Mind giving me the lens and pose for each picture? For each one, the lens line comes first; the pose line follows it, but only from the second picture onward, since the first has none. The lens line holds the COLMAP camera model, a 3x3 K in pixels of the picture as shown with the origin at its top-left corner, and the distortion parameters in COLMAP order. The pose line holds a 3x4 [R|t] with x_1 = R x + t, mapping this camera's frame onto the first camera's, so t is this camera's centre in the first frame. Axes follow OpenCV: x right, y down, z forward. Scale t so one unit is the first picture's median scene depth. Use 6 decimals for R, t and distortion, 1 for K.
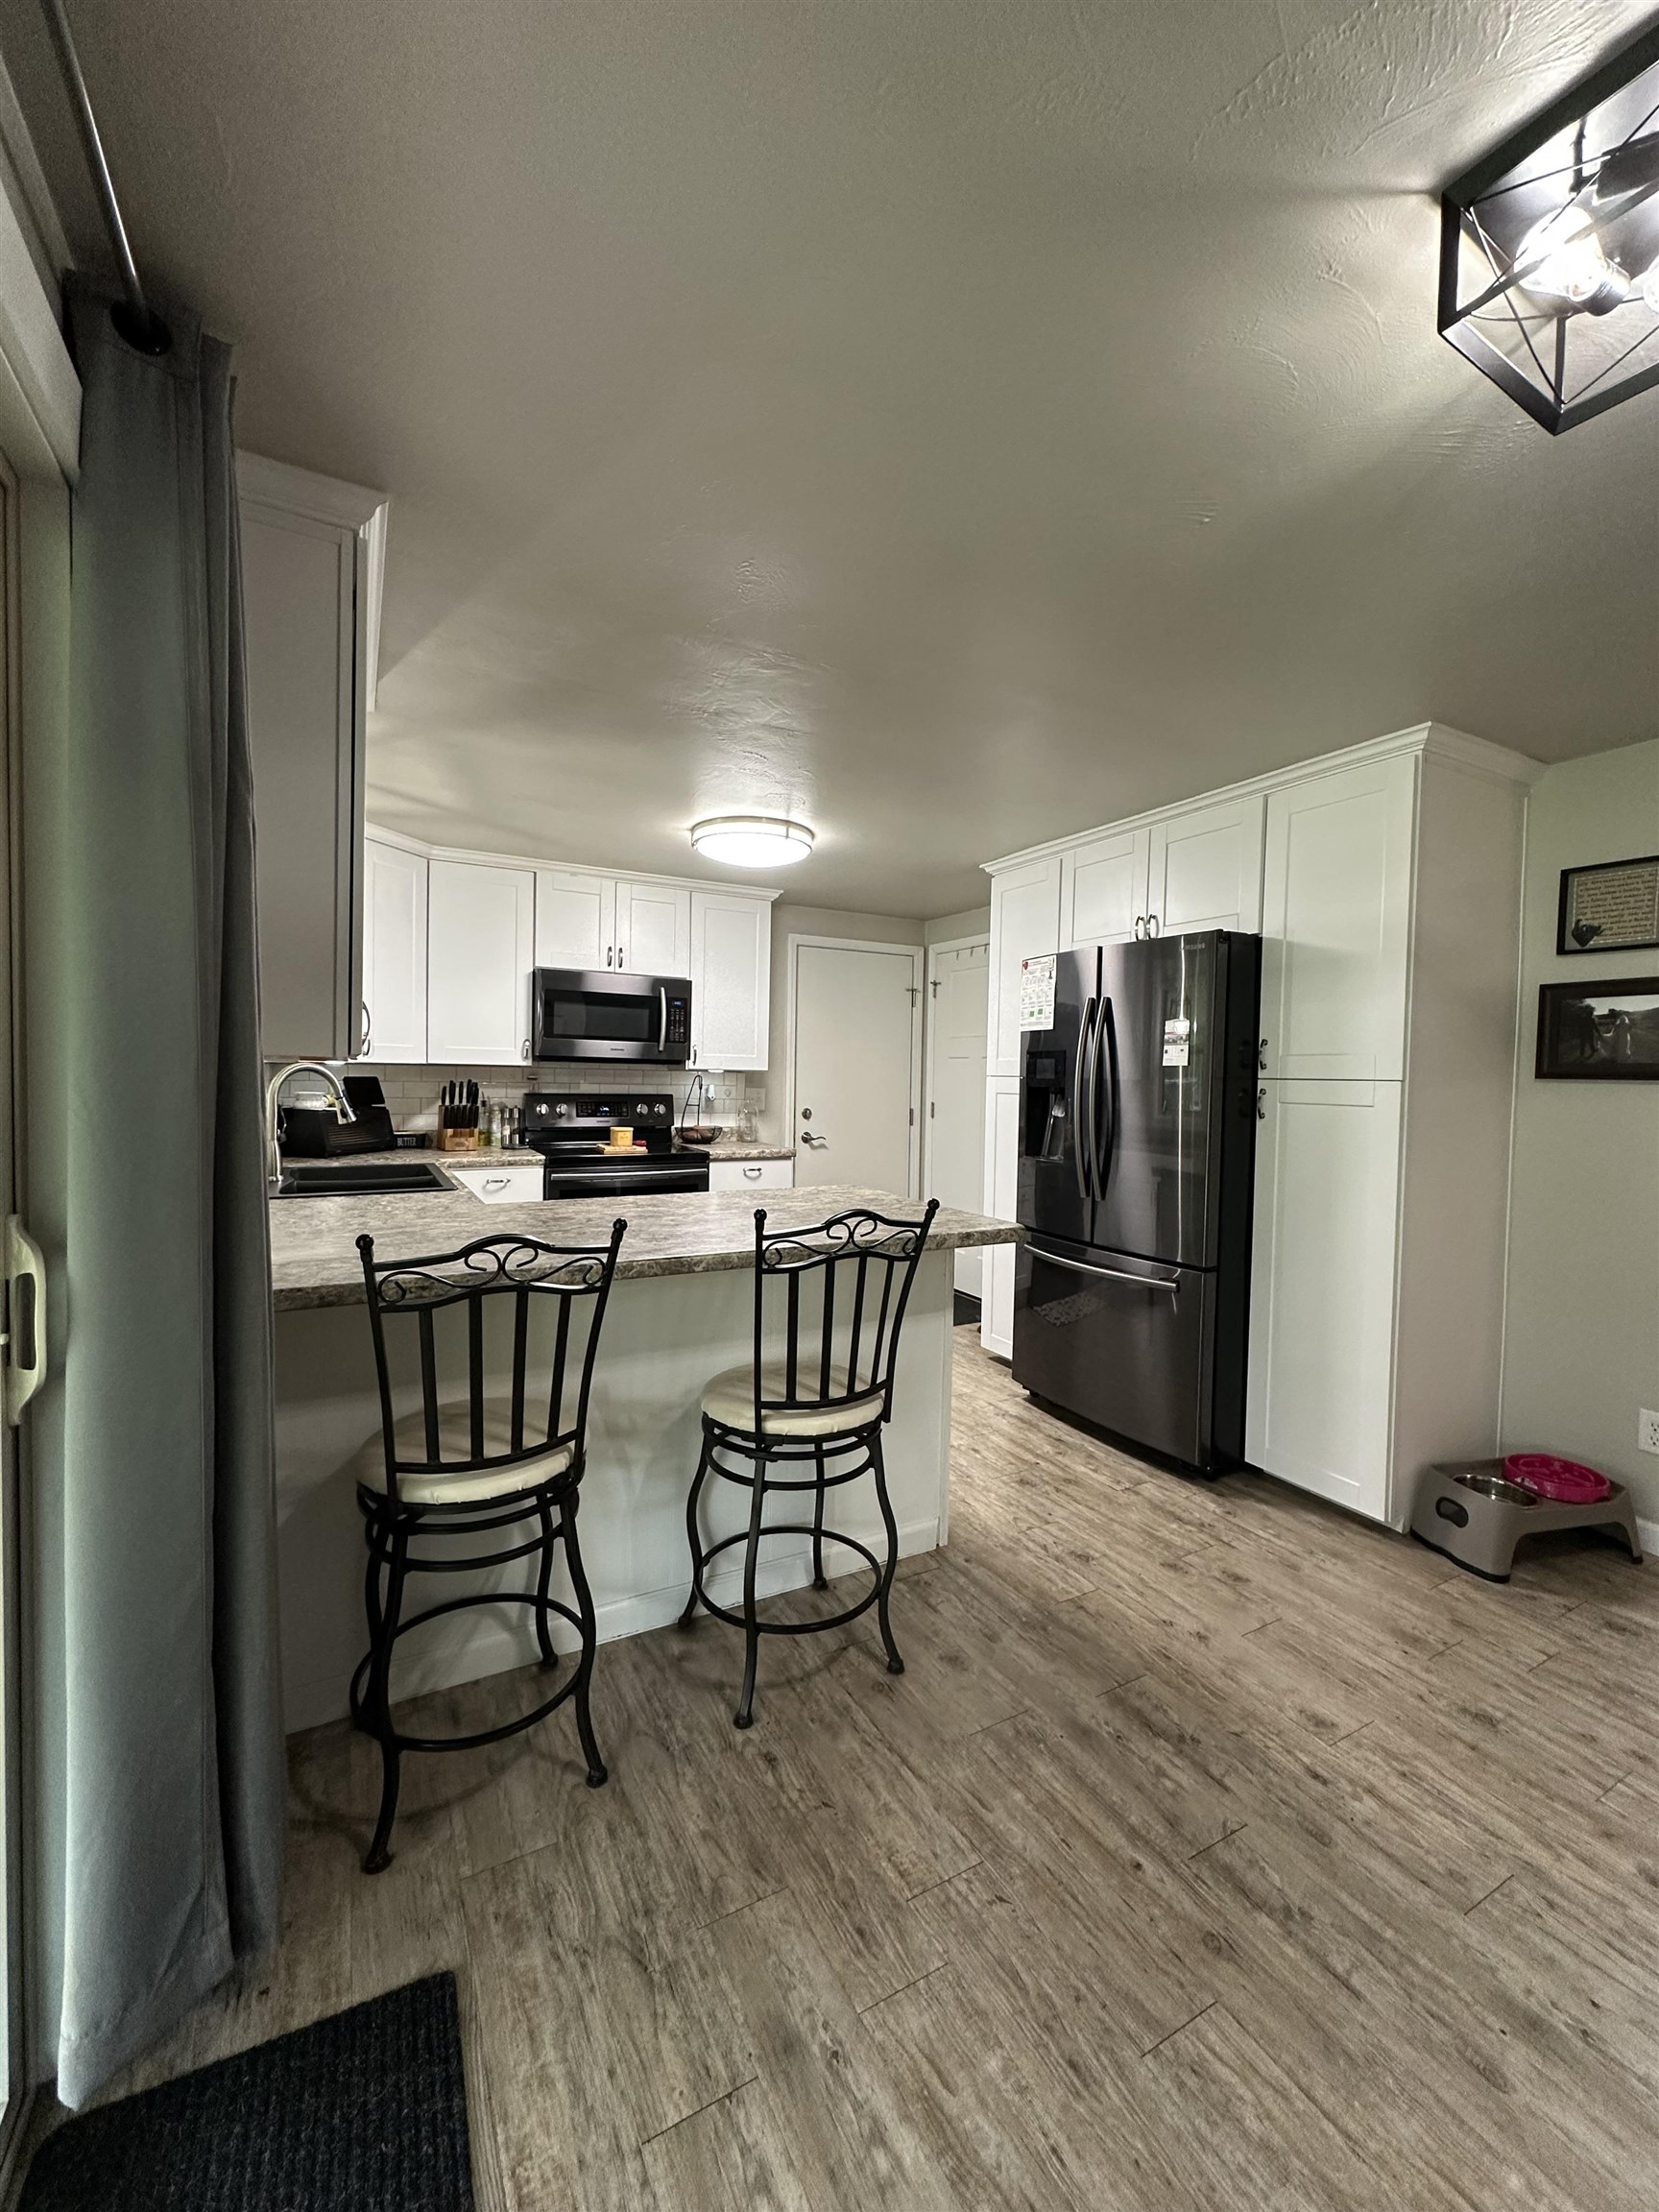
lens RADIAL K [[883.6, 0, 831.8], [0, 883.6, 1106.1], [0, 0, 1]] dist [-0.000404, 0.000828]
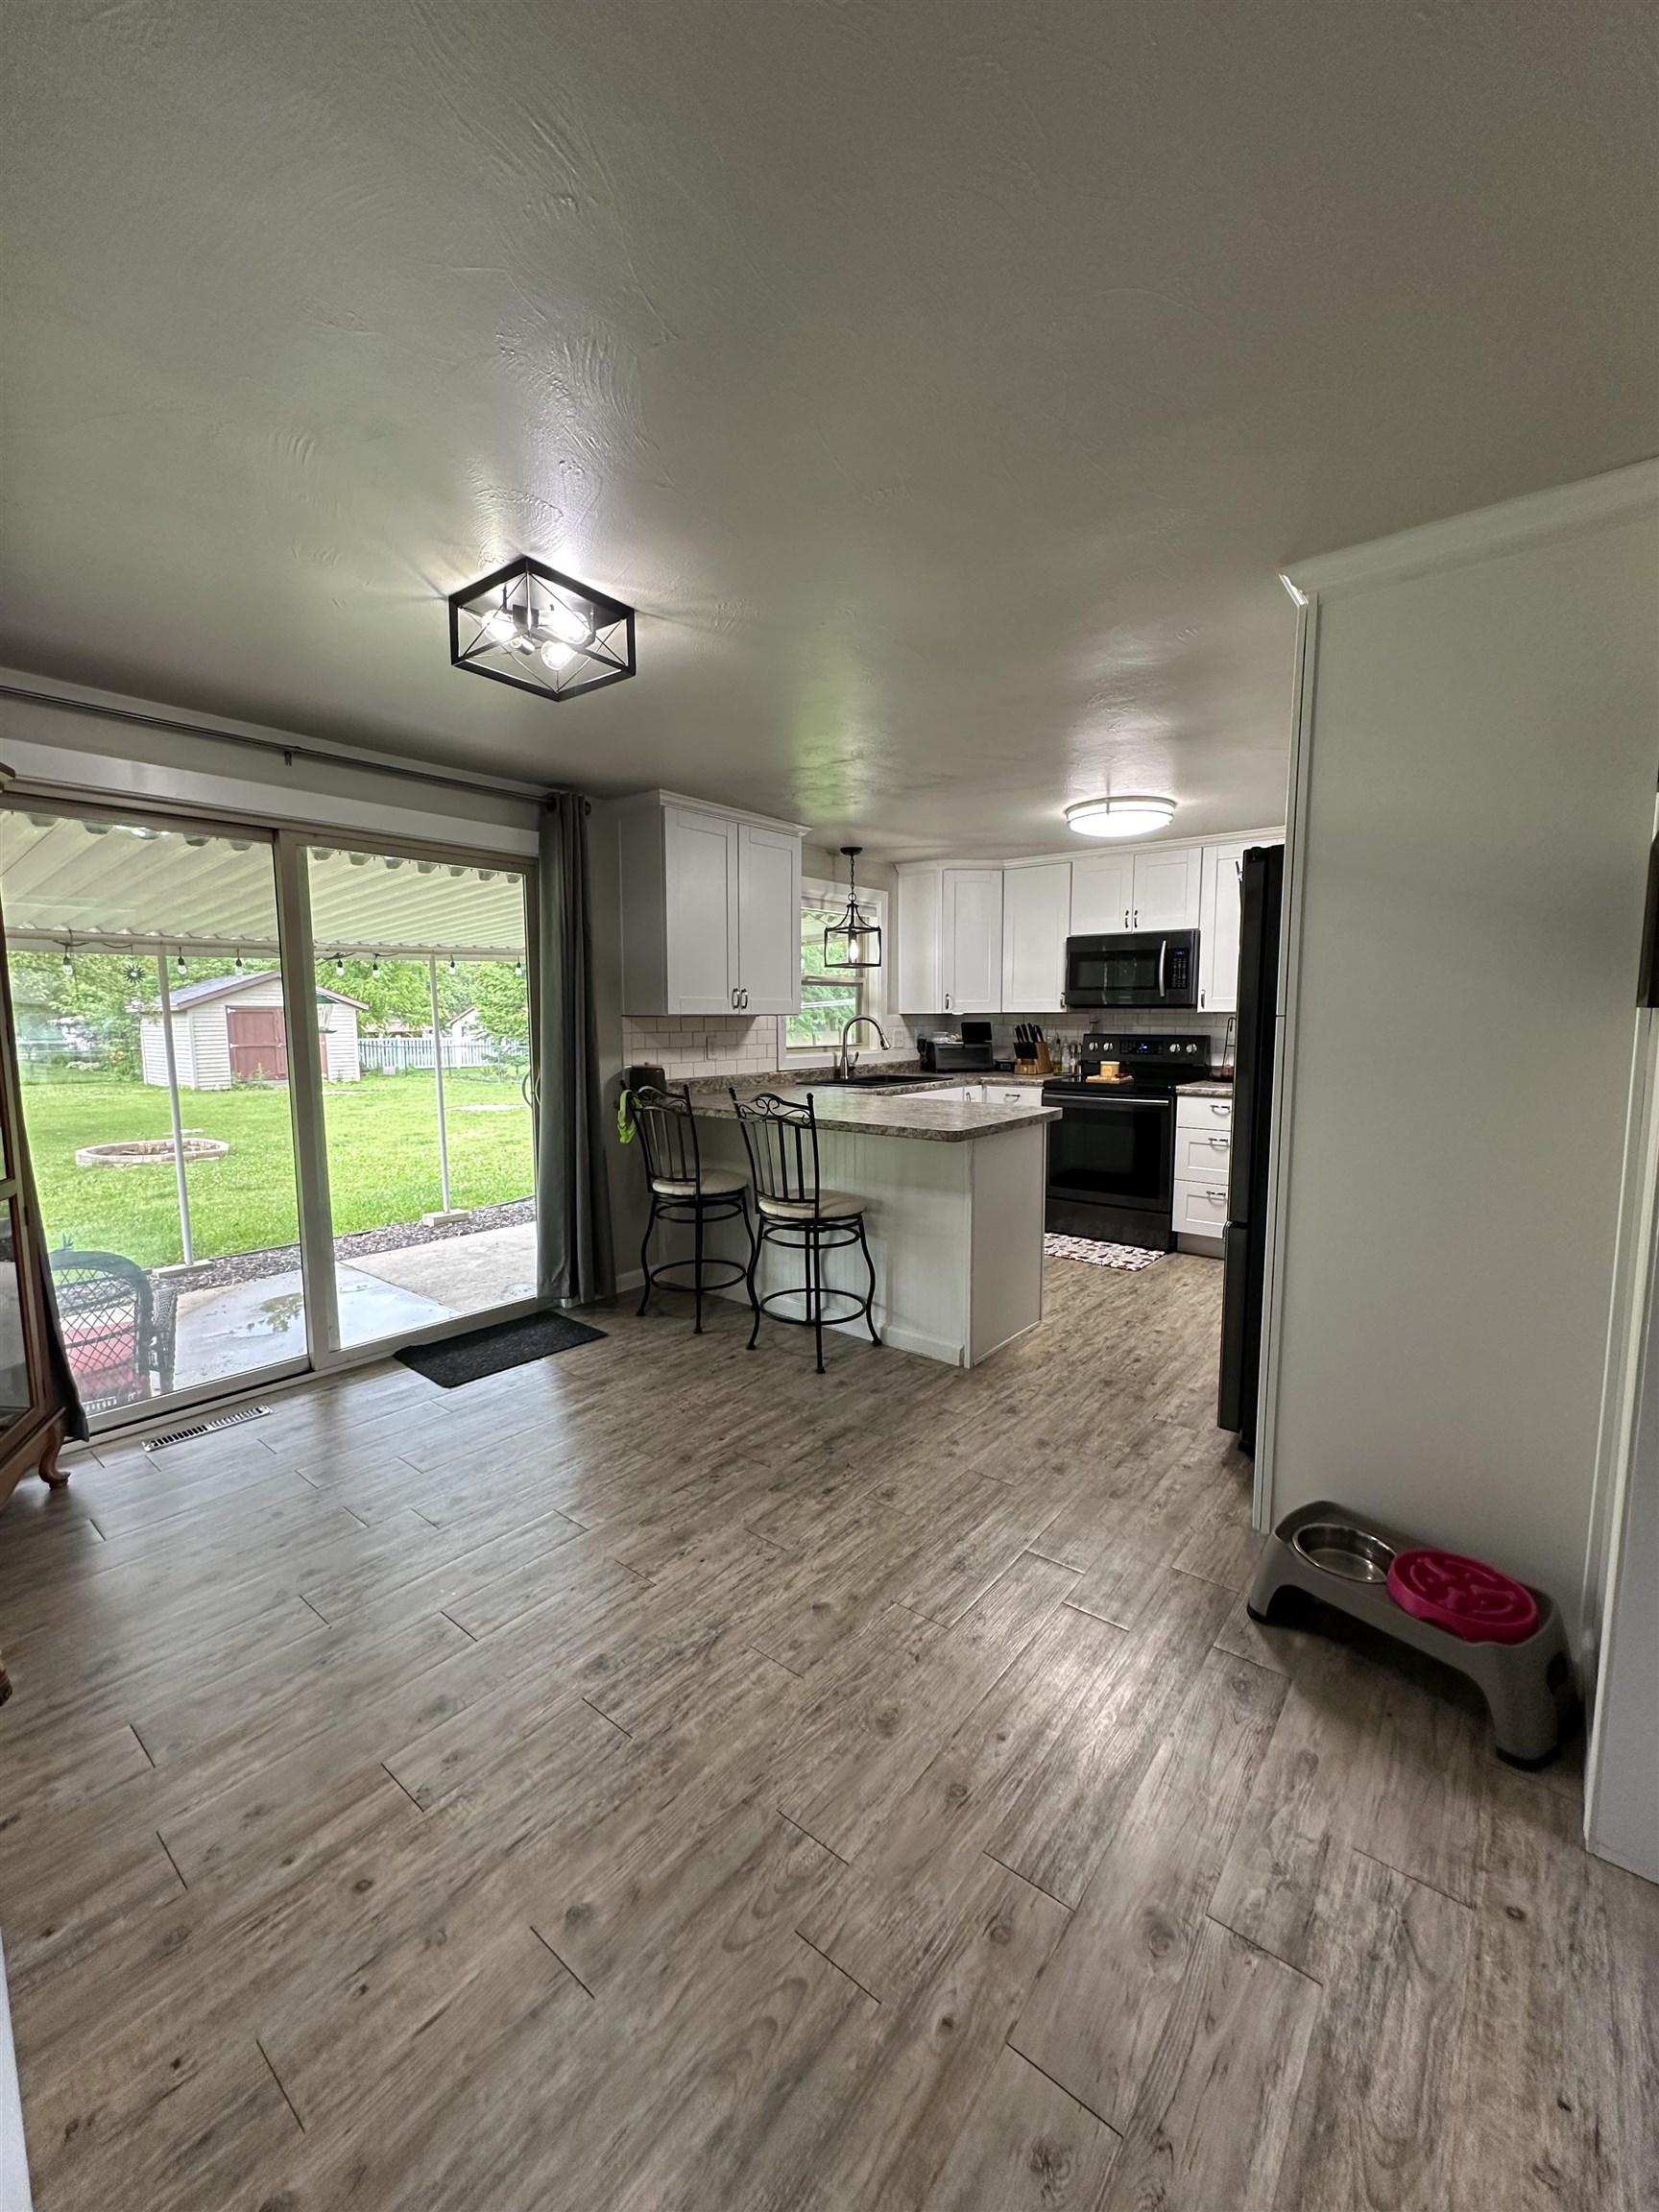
lens RADIAL K [[883.6, 0, 831.8], [0, 883.6, 1106.1], [0, 0, 1]] dist [-0.000404, 0.000828]
pose [[0.379528, 0.075102, -0.922127, 1.303367], [-0.017217, 0.997101, 0.074122, 0.002852], [0.925020, -0.012255, 0.379721, 0.312591]]
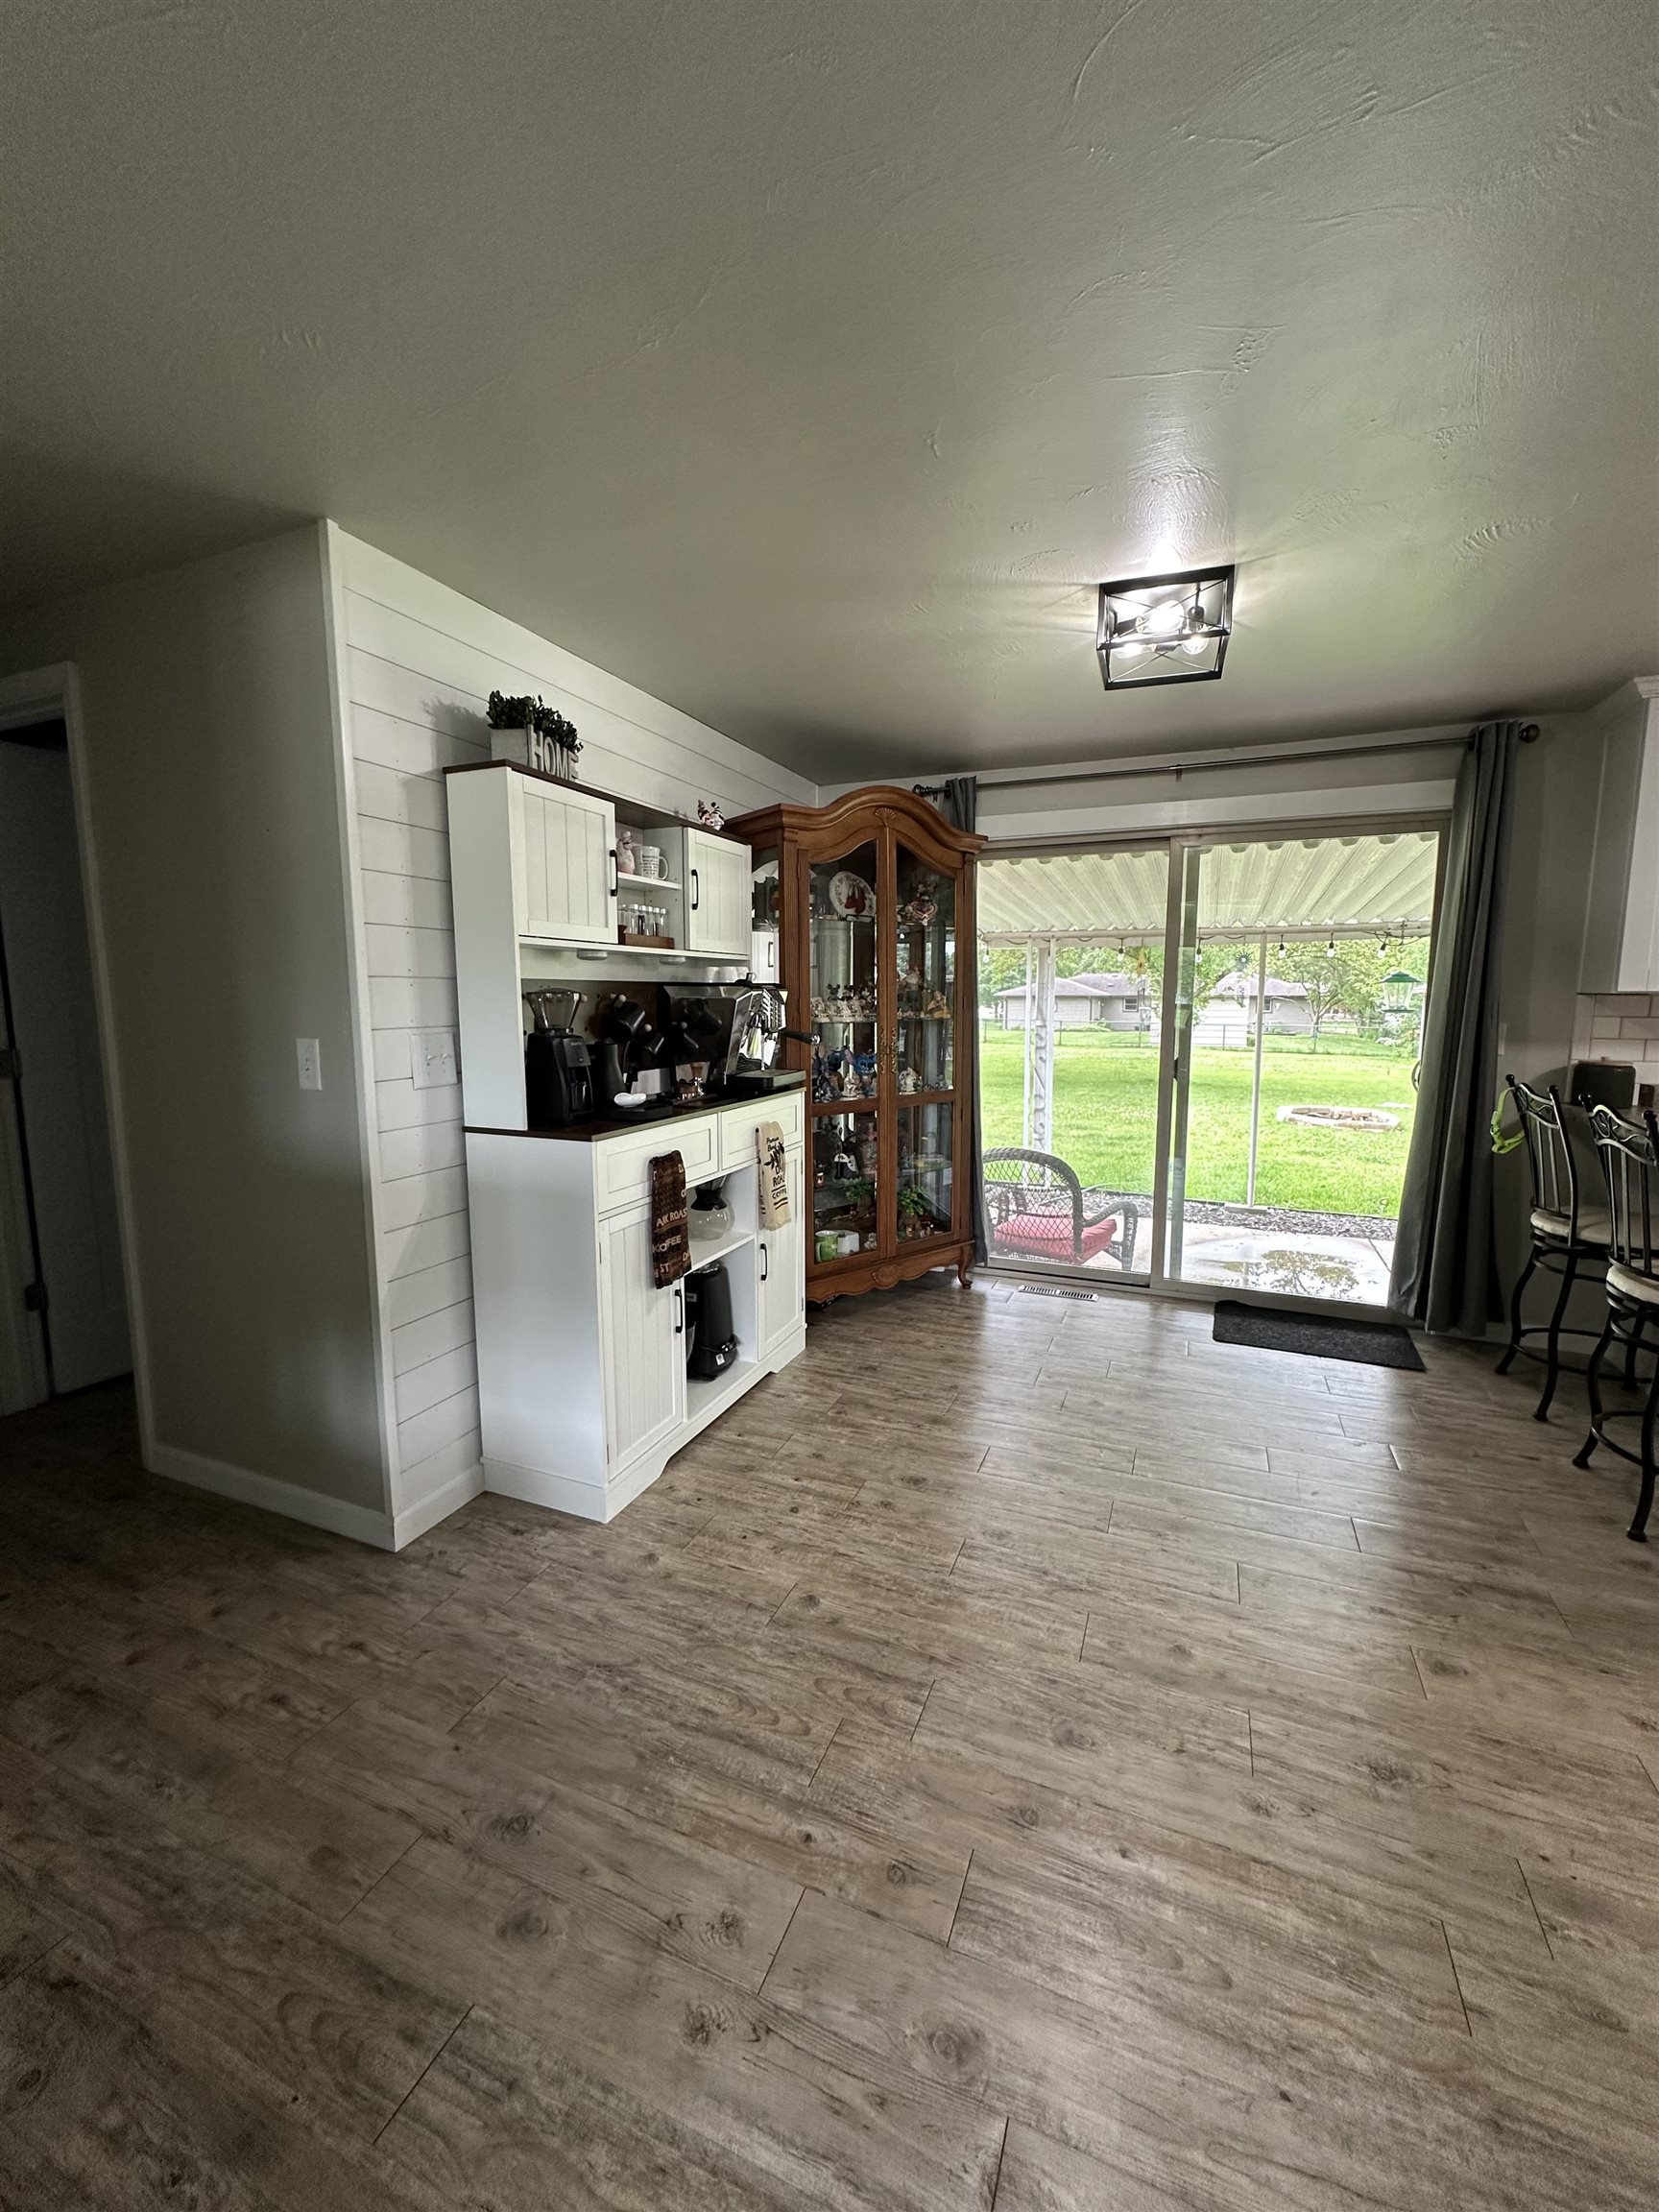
lens RADIAL K [[883.6, 0, 831.8], [0, 883.6, 1106.1], [0, 0, 1]] dist [-0.000404, 0.000828]
pose [[-0.782845, 0.054829, -0.619797, 1.234579], [-0.038232, 0.989989, 0.135866, -0.008868], [0.621041, 0.130058, -0.772912, 0.944570]]
